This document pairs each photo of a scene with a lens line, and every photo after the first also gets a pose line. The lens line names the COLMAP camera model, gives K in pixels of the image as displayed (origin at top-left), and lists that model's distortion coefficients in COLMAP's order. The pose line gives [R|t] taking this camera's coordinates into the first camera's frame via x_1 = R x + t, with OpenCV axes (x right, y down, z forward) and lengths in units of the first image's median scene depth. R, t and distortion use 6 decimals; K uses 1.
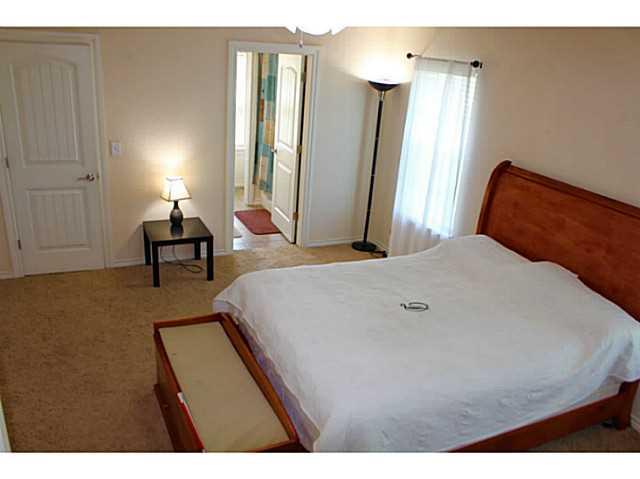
lens RADIAL K [[523.7, 0, 320.0], [0, 523.7, 239.5], [0, 0, 1]] dist [-0.085970, 0.001133]
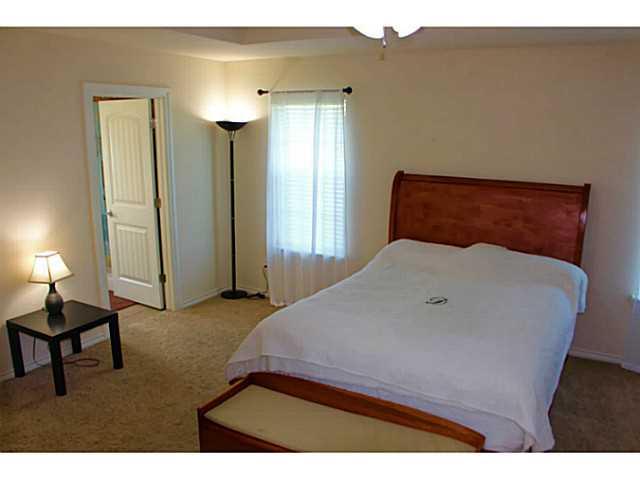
lens RADIAL K [[523.7, 0, 320.0], [0, 523.7, 239.5], [0, 0, 1]] dist [-0.085970, 0.001133]
pose [[0.823534, -0.187760, 0.535293, -0.341363], [0.250166, 0.967126, -0.045644, -0.000854], [-0.509126, 0.171501, 0.843432, 0.136646]]
